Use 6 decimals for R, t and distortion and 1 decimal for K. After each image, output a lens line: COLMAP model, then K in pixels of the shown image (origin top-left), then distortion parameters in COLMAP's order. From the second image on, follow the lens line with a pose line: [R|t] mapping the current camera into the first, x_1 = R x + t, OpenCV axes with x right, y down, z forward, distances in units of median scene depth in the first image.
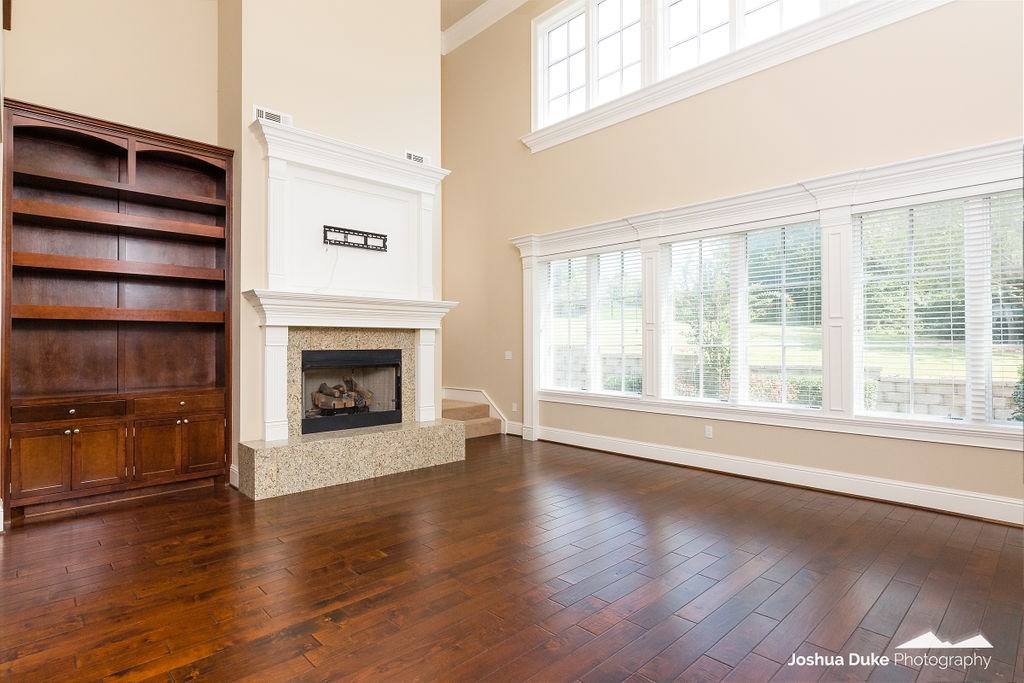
lens RADIAL K [[524.5, 0, 510.1], [0, 524.5, 344.0], [0, 0, 1]] dist [-0.004372, -0.000320]
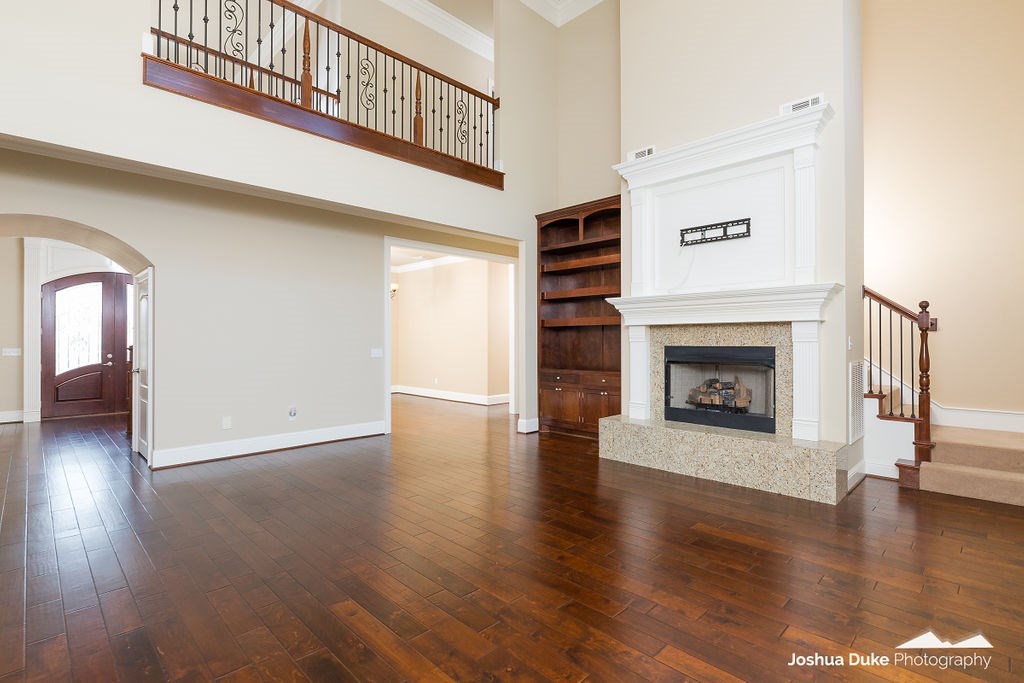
lens RADIAL K [[491.8, 0, 509.9], [0, 491.8, 338.1], [0, 0, 1]] dist [0.019409, -0.000816]
pose [[0.015951, -0.007154, -0.999847, 0.619966], [-0.002456, 0.999971, -0.007194, 0.003744], [0.999870, 0.002571, 0.015933, 0.605285]]
